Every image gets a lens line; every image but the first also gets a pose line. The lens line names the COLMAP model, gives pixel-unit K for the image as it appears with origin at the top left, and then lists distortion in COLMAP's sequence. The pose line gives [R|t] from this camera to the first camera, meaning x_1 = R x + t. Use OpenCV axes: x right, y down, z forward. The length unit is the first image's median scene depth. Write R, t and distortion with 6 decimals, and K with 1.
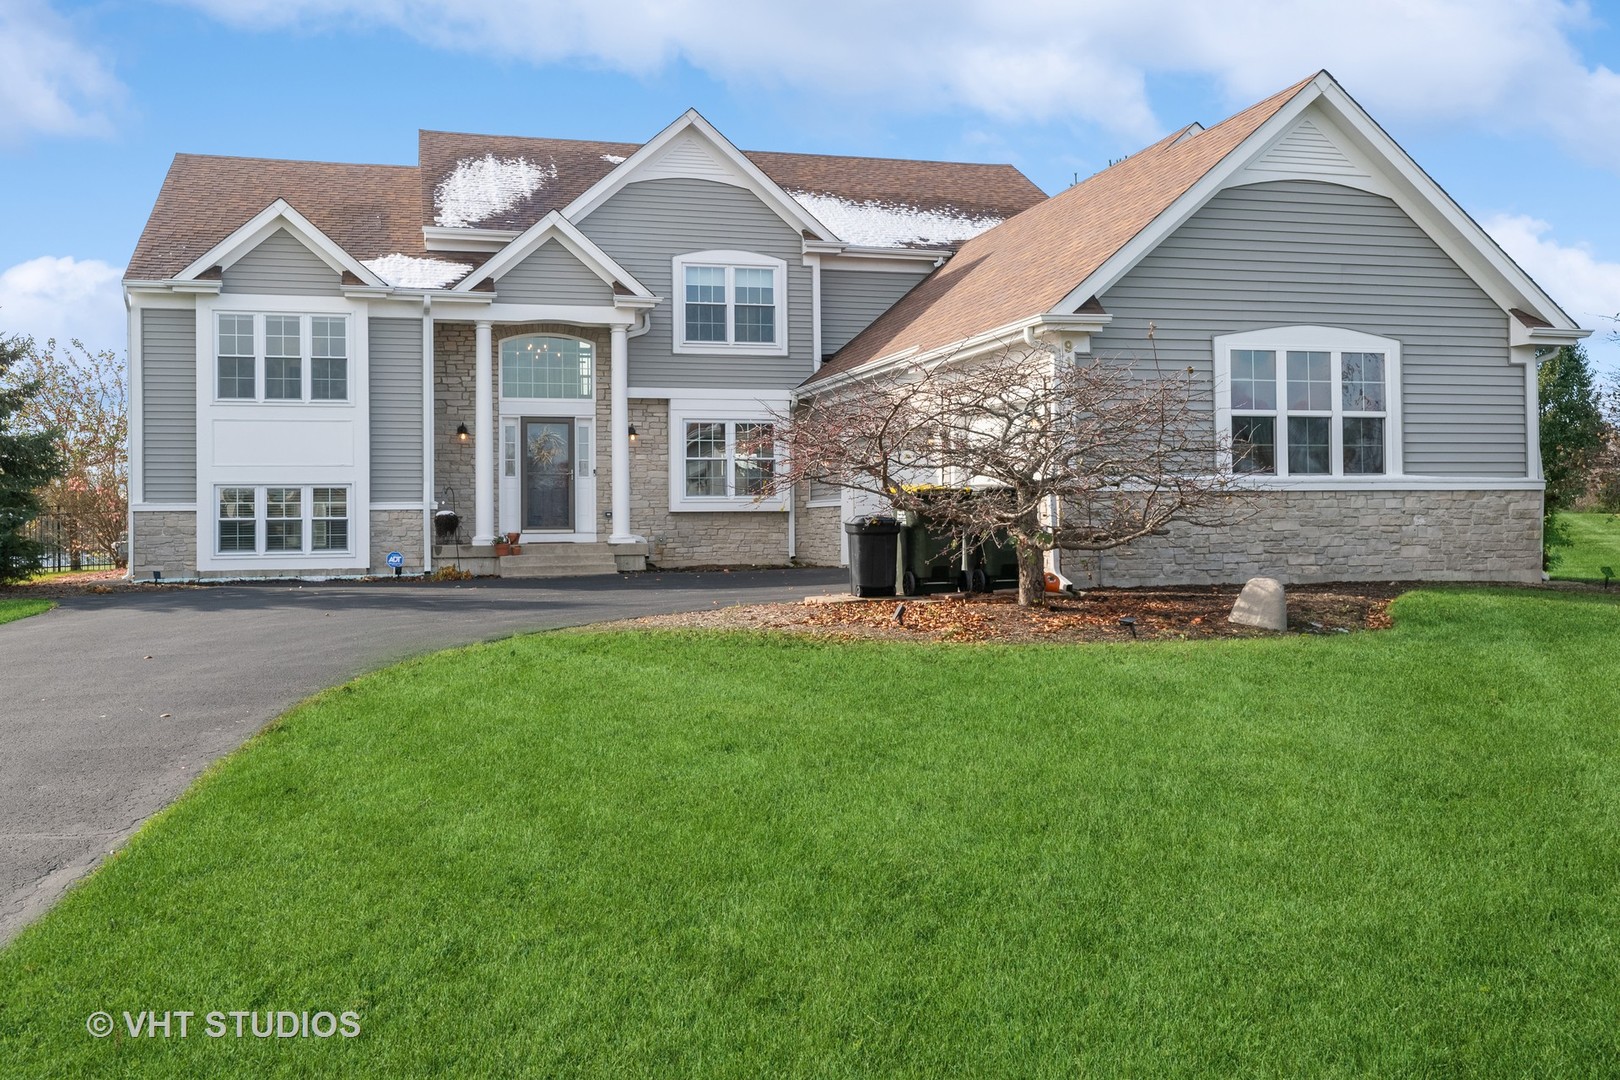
lens RADIAL K [[1495.4, 0, 810.5], [0, 1495.4, 531.6], [0, 0, 1]] dist [0.030694, 0.000000]
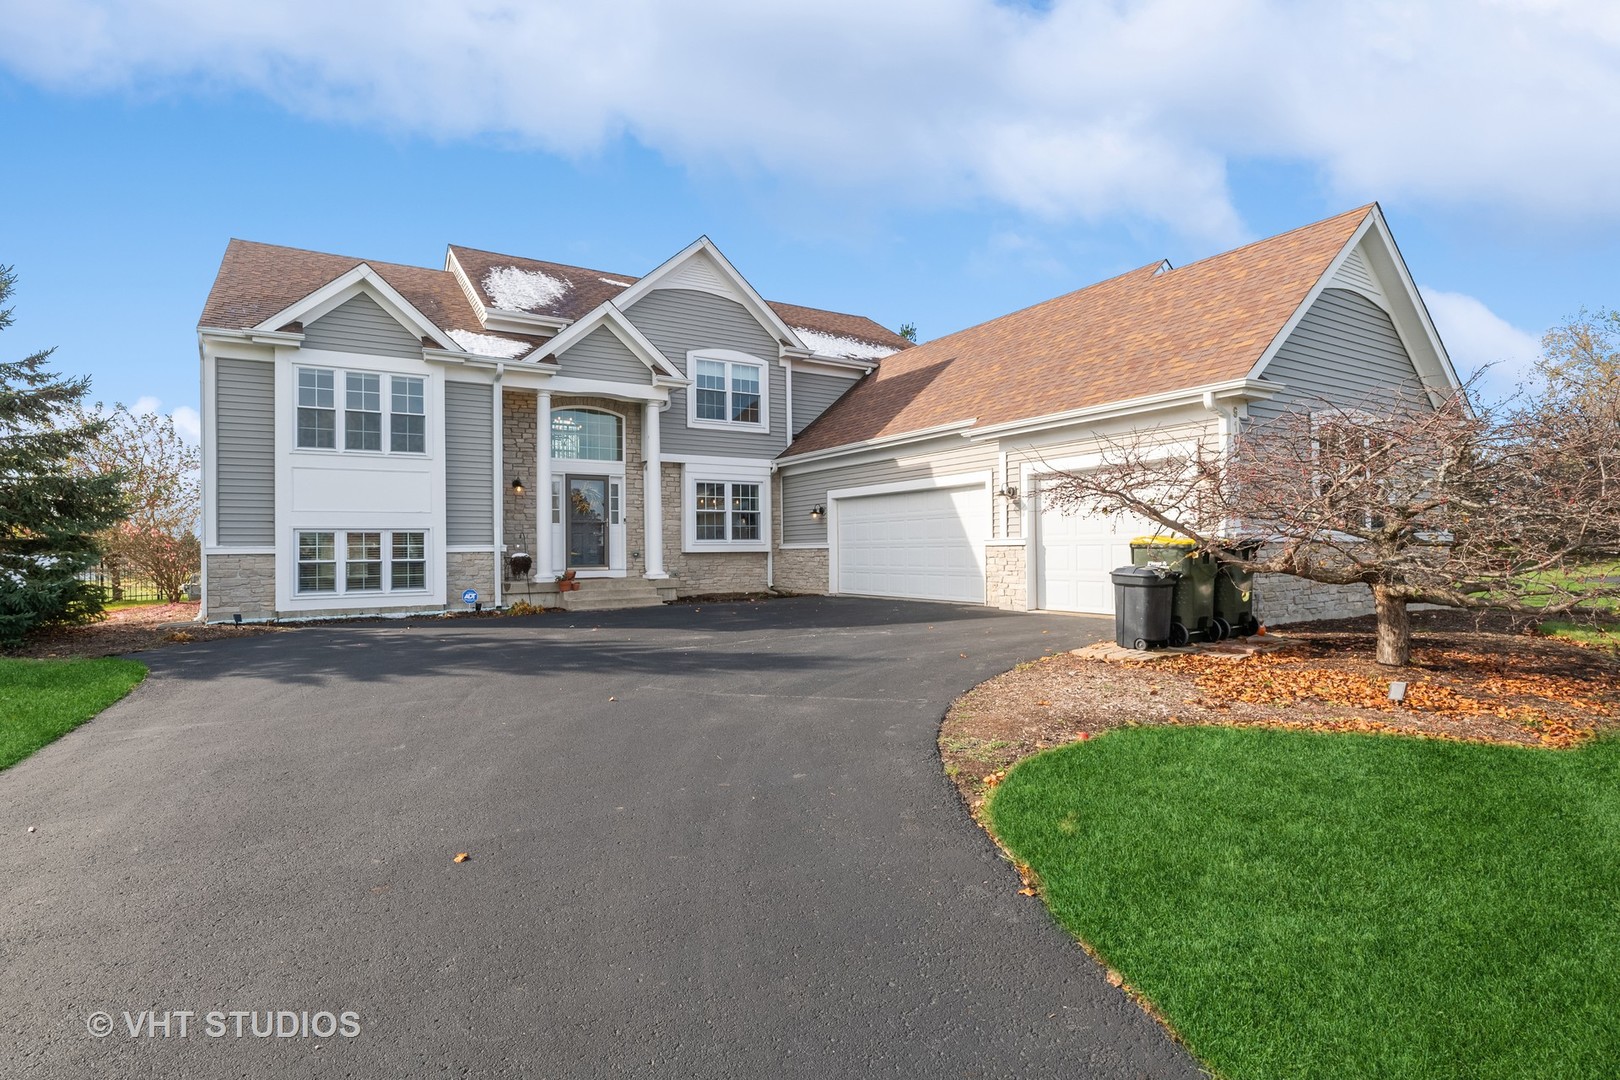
lens RADIAL K [[797.8, 0, 808.3], [0, 797.8, 556.7], [0, 0, 1]] dist [-0.015228, -0.002057]
pose [[0.958244, -0.002196, 0.285943, -0.202591], [0.001668, 0.999996, 0.002091, -0.011844], [-0.285946, -0.001527, 0.958244, 0.351832]]
